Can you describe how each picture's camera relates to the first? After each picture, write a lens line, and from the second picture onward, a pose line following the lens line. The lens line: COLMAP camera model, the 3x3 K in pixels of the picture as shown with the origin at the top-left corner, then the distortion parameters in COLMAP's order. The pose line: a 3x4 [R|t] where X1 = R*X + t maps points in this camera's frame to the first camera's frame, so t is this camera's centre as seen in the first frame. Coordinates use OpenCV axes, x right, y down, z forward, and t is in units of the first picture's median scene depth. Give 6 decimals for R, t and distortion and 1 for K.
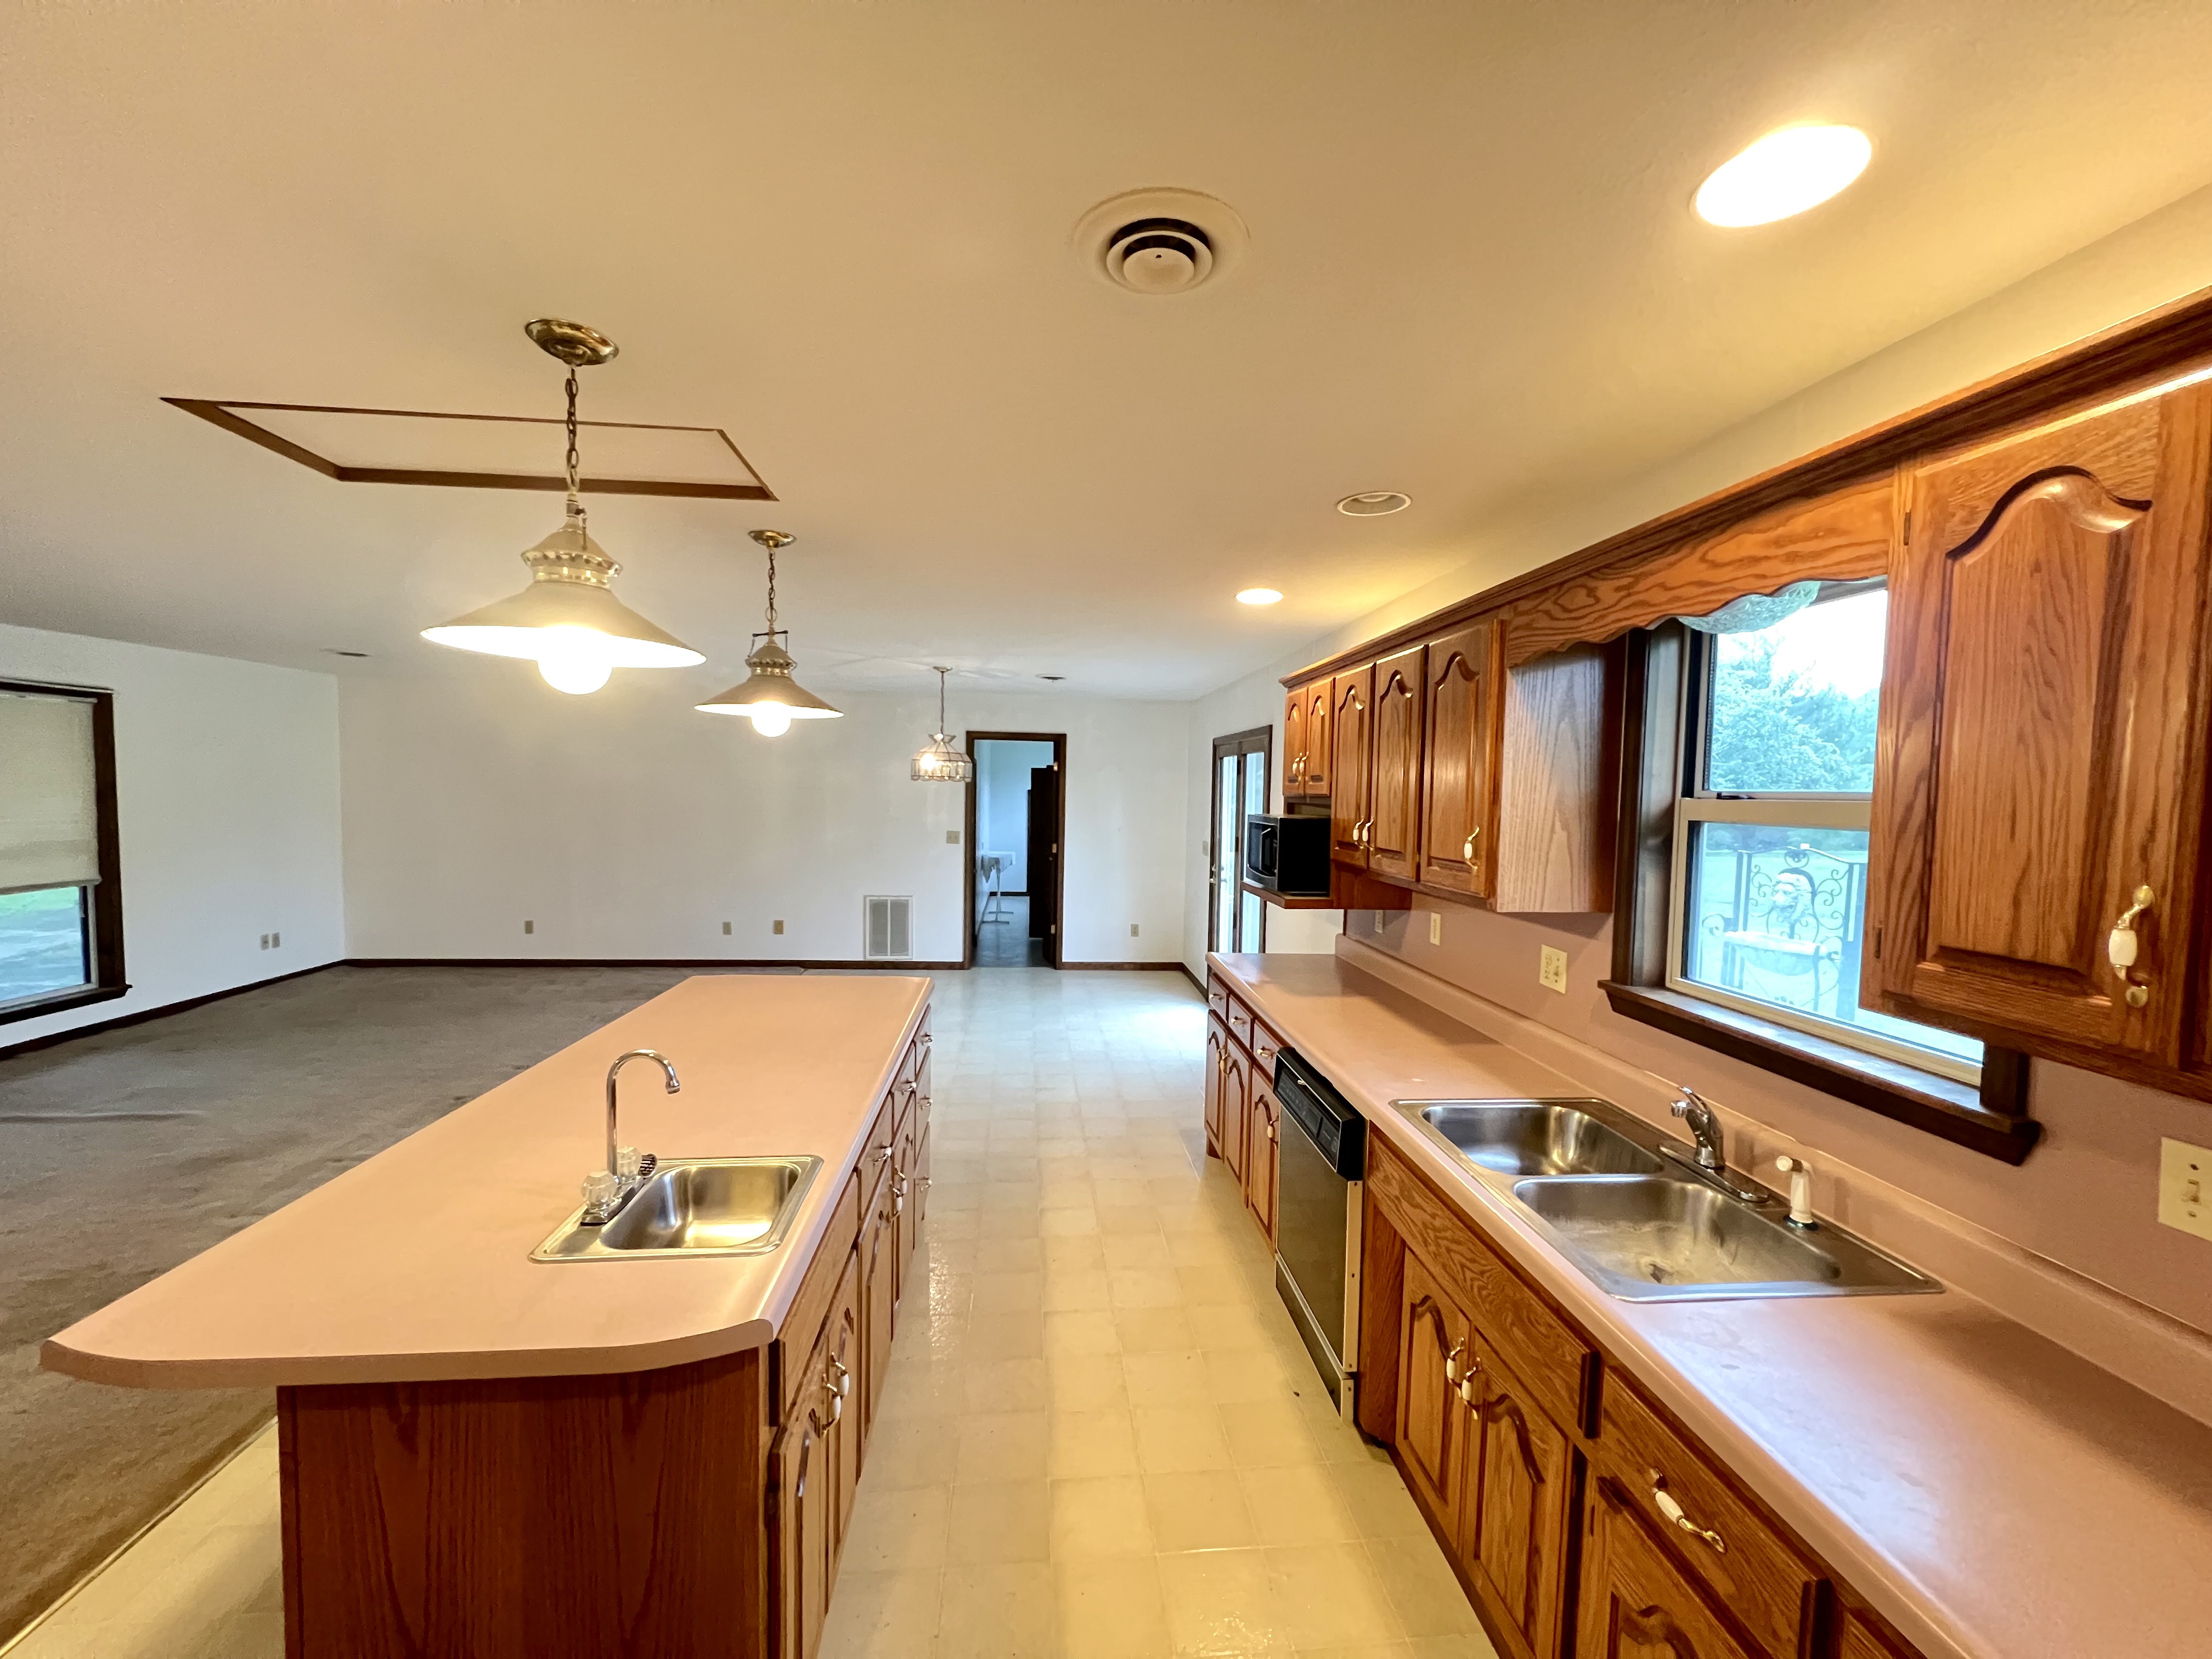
lens RADIAL K [[875.4, 0, 1109.6], [0, 875.4, 833.2], [0, 0, 1]] dist [-0.001207, -0.000023]
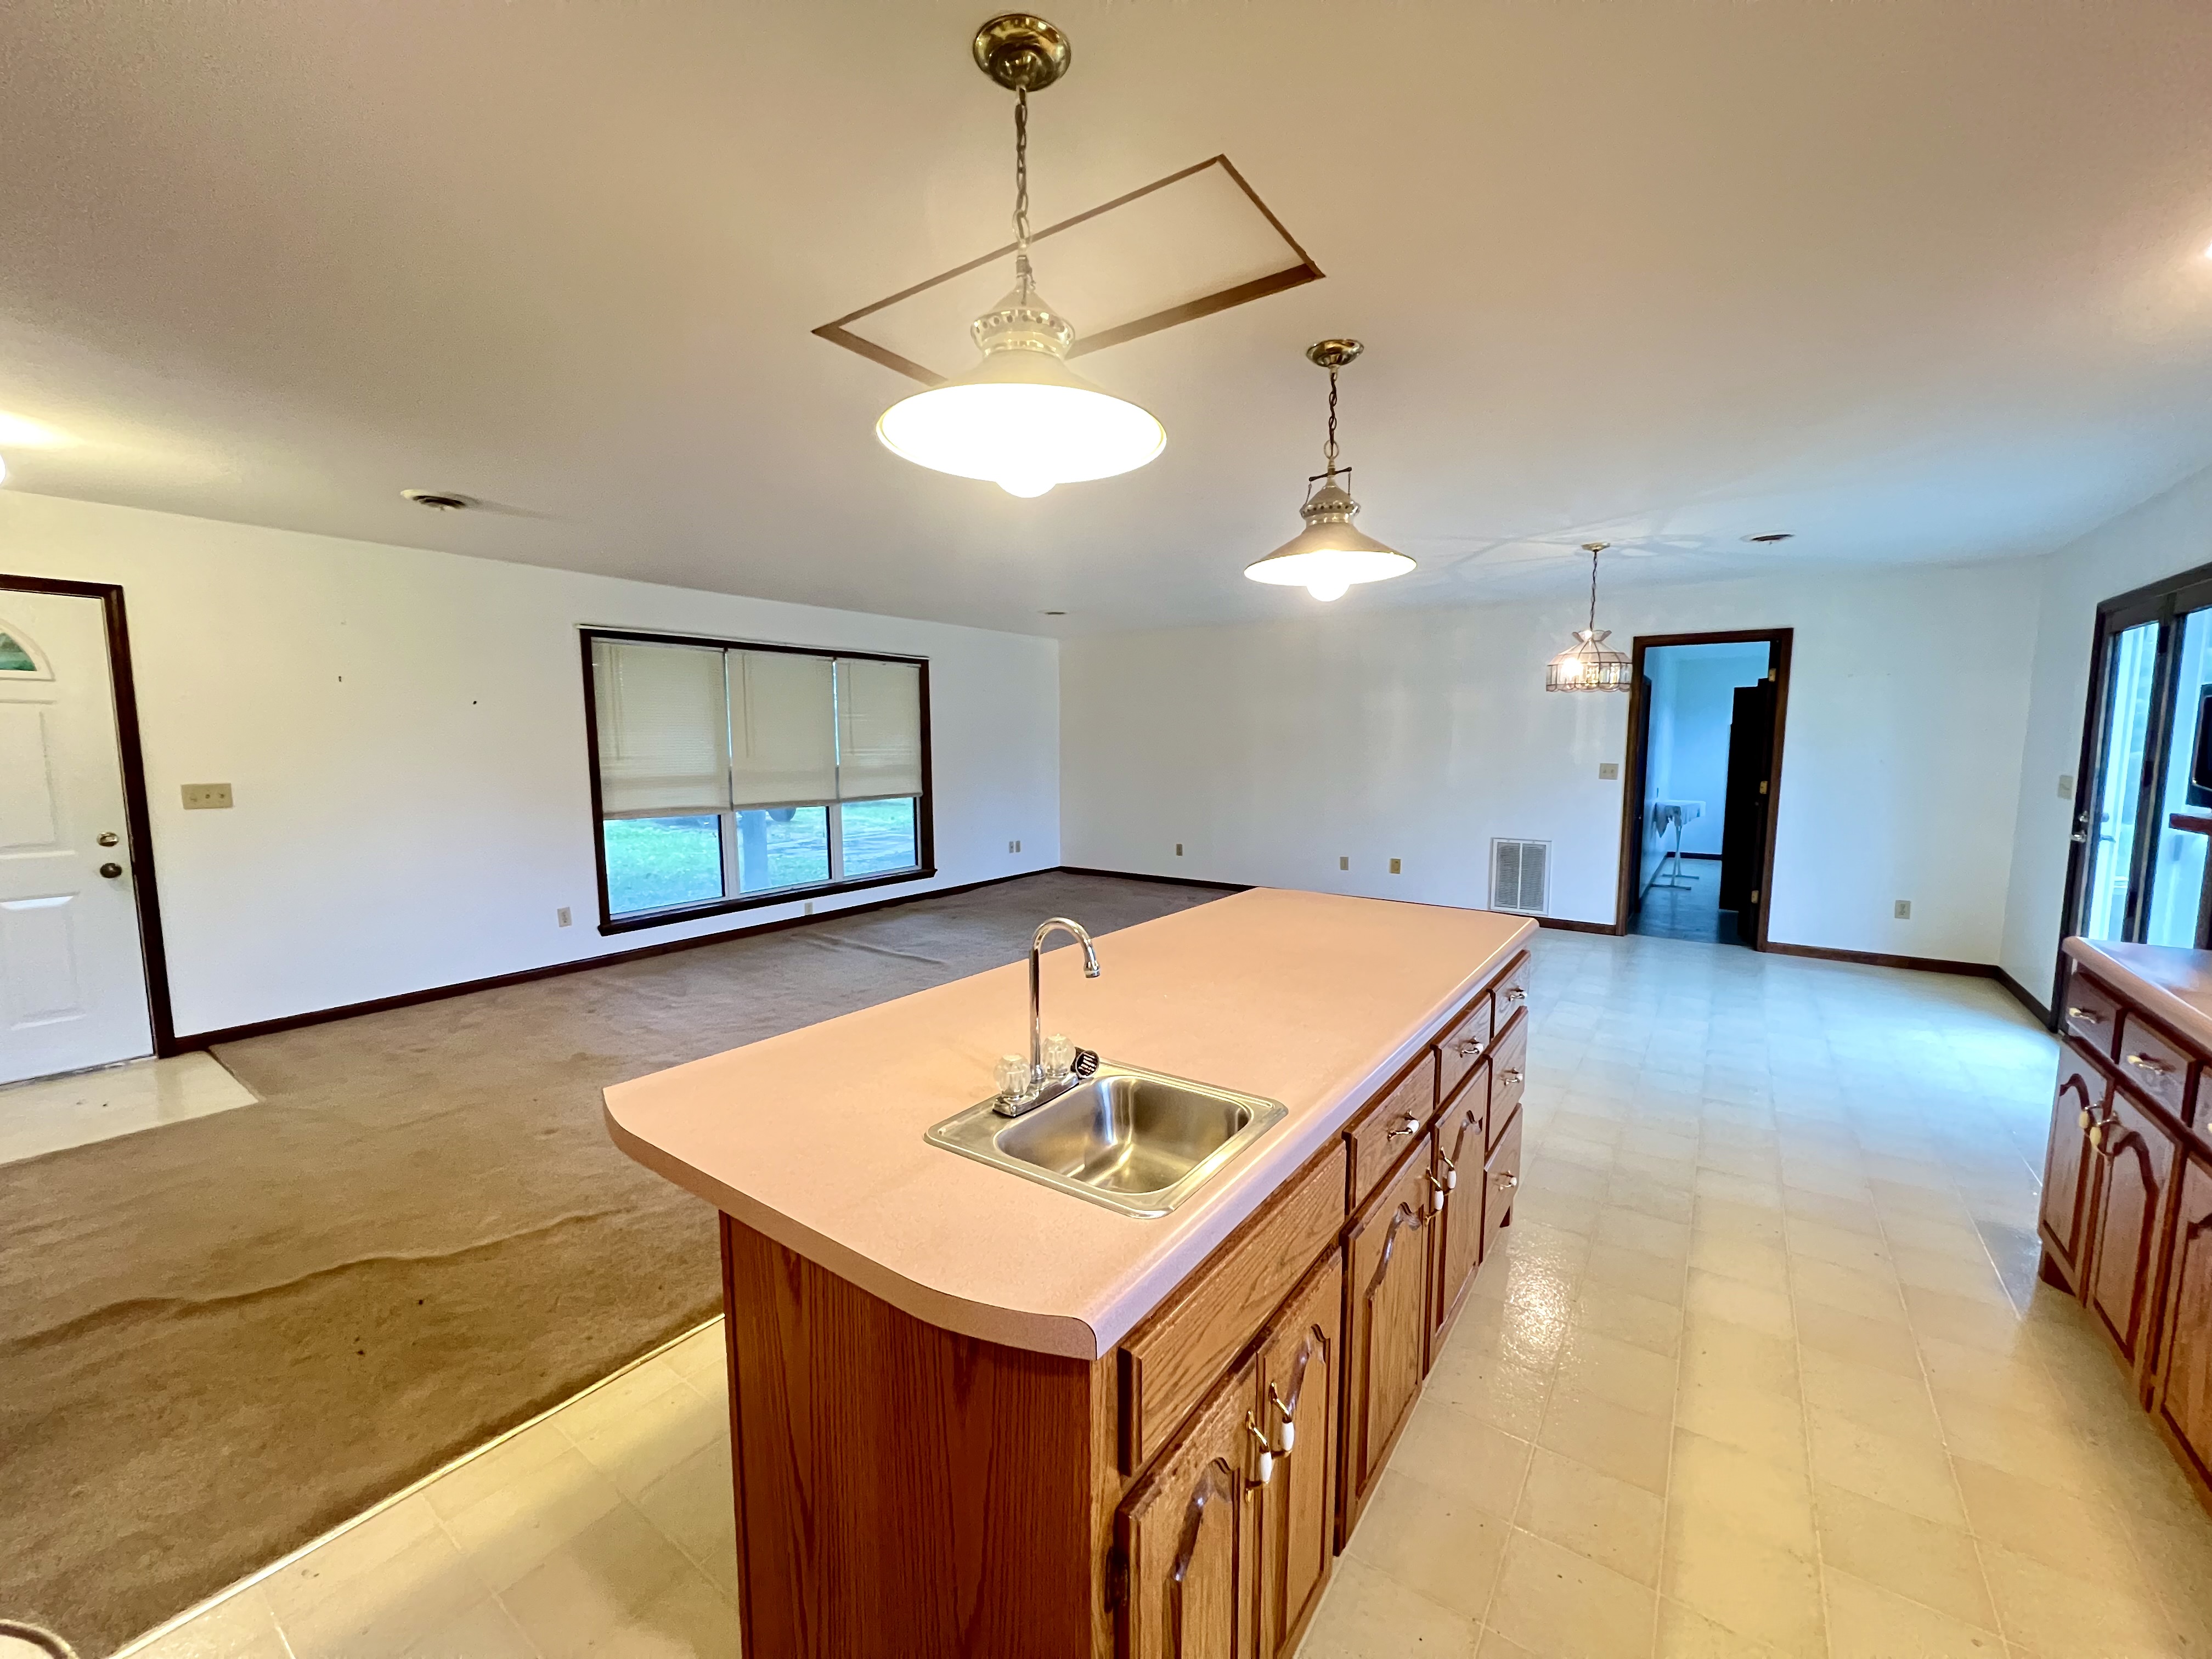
lens RADIAL K [[879.2, 0, 1108.1], [0, 879.2, 836.2], [0, 0, 1]] dist [-0.001664, 0.000229]
pose [[0.756436, 0.049930, -0.652160, 0.007384], [-0.015549, 0.998173, 0.058386, 0.045624], [0.653883, -0.034025, 0.755830, 0.153790]]
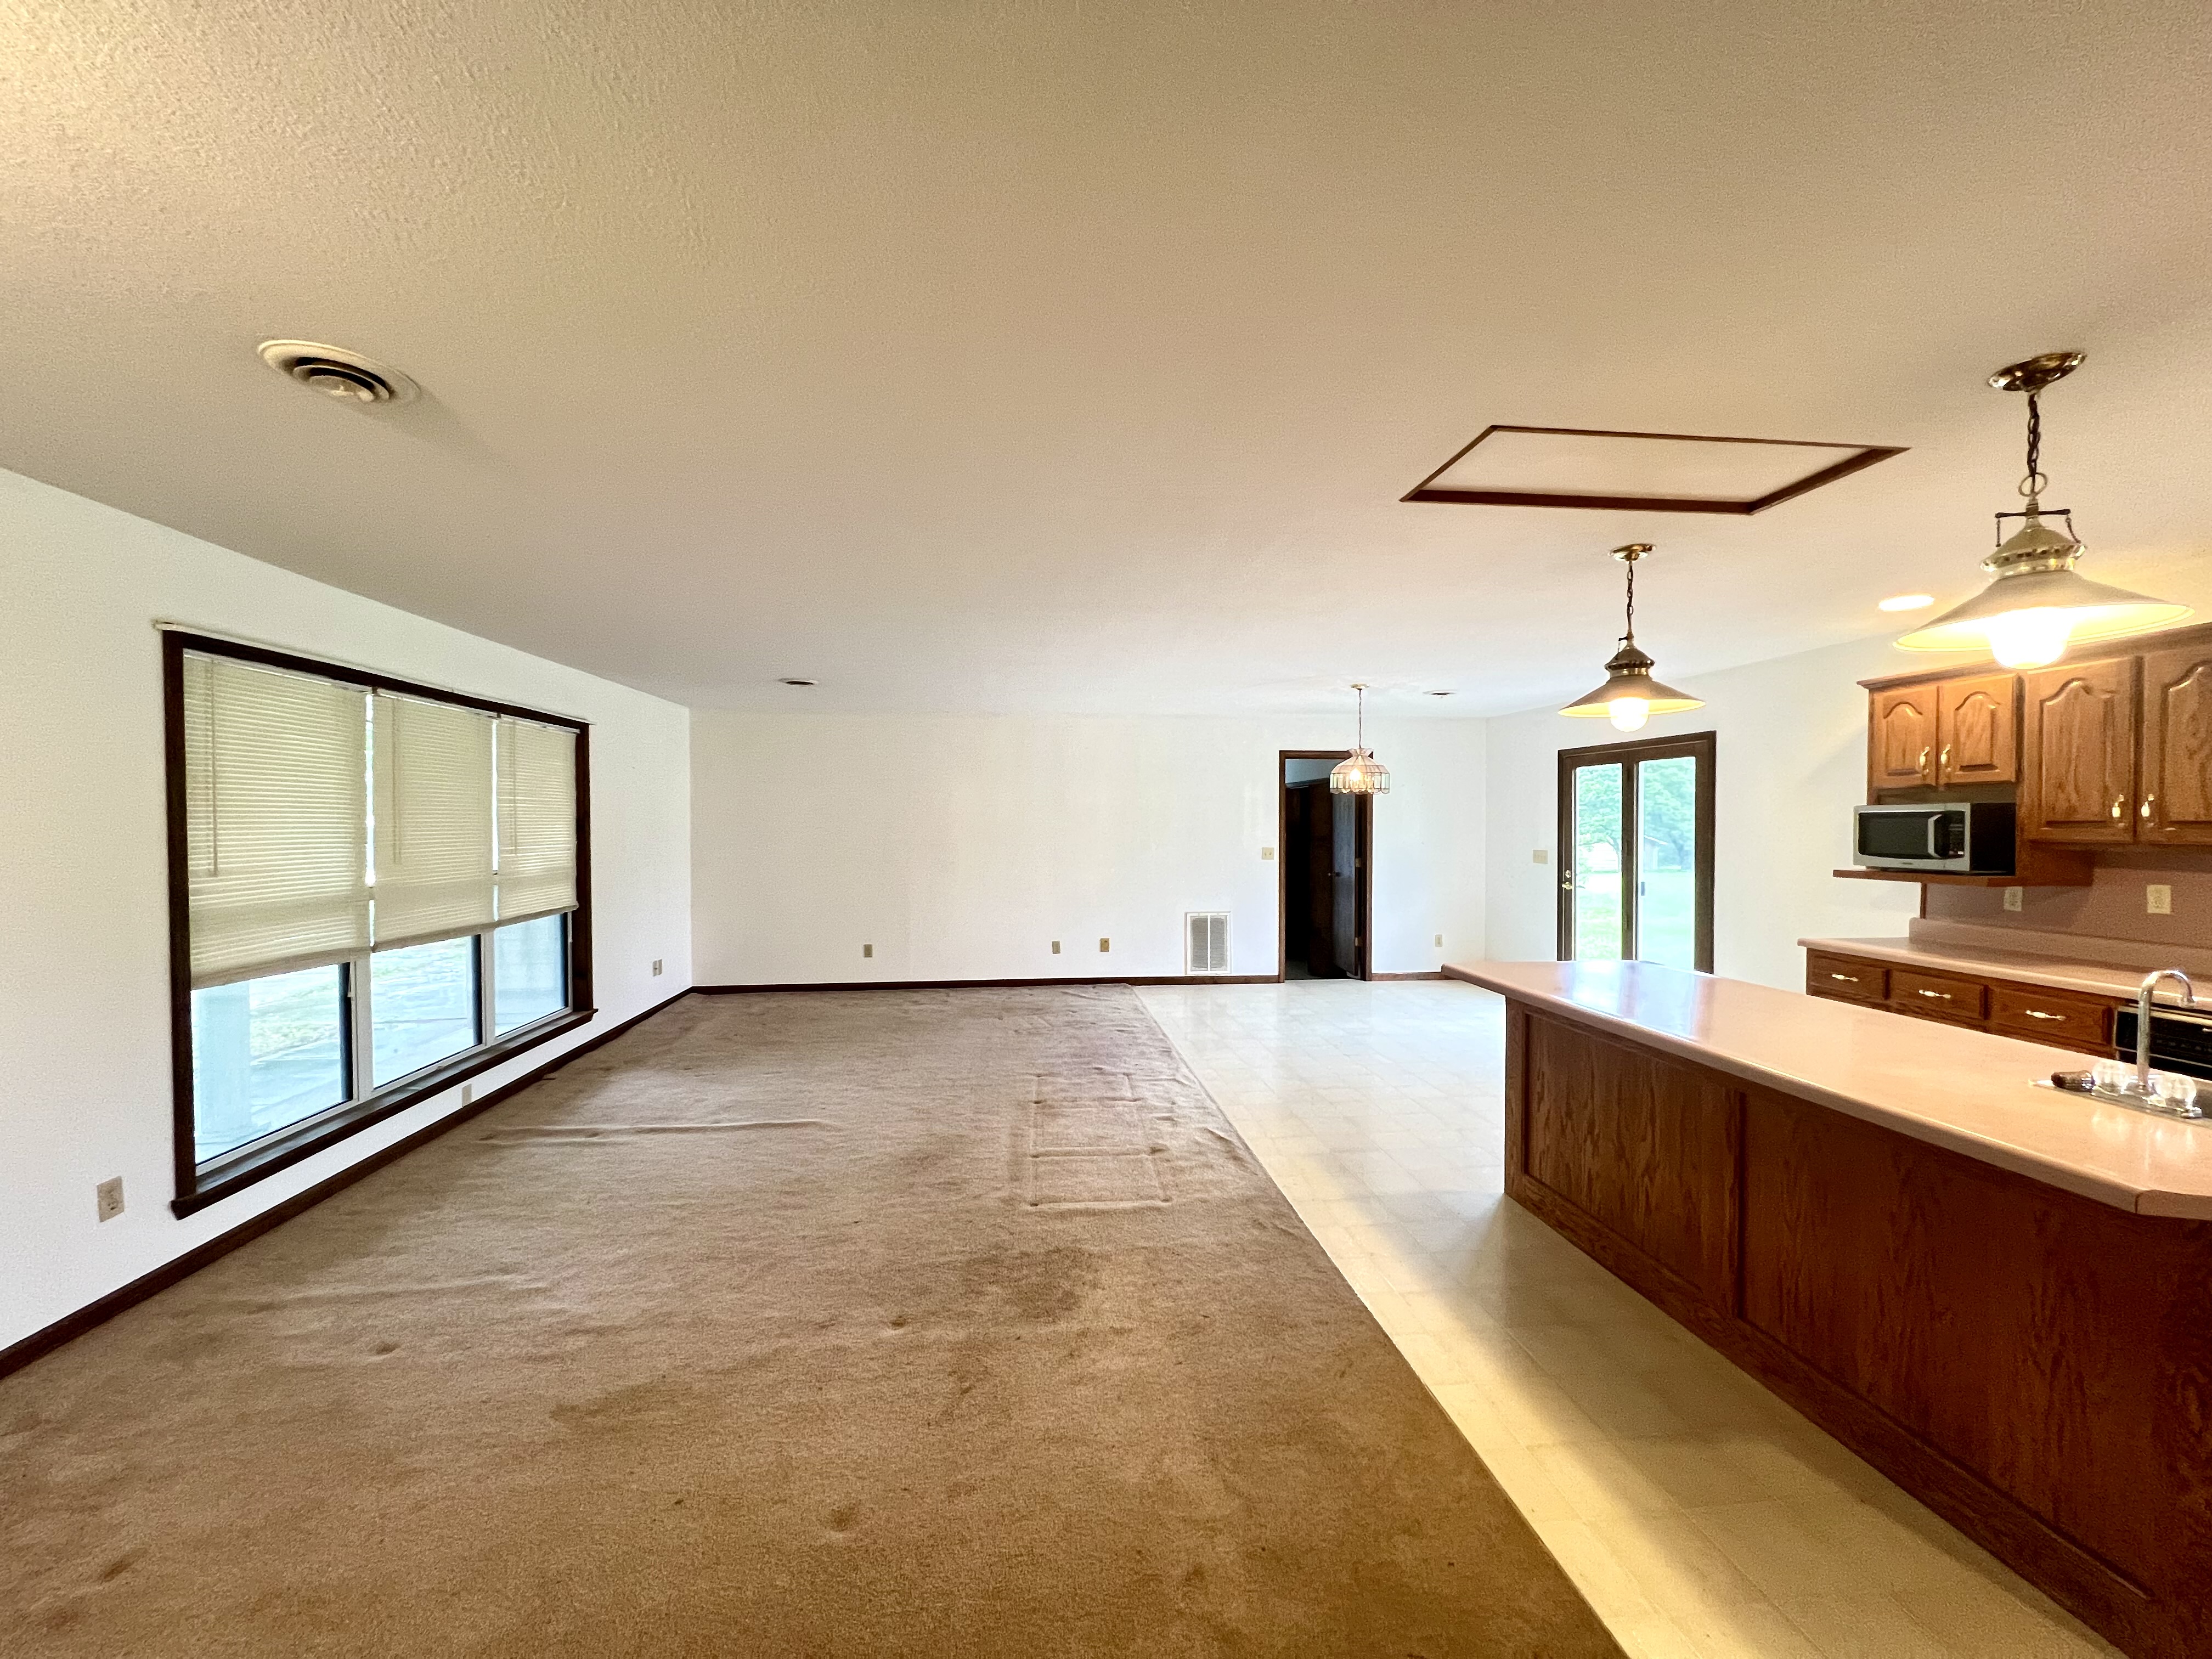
lens RADIAL K [[879.2, 0, 1108.1], [0, 879.2, 836.2], [0, 0, 1]] dist [-0.001664, 0.000229]
pose [[0.999574, -0.022699, 0.018333, -0.722228], [0.023319, 0.999139, -0.034306, 0.028835], [-0.017538, 0.034719, 0.999243, -0.053233]]
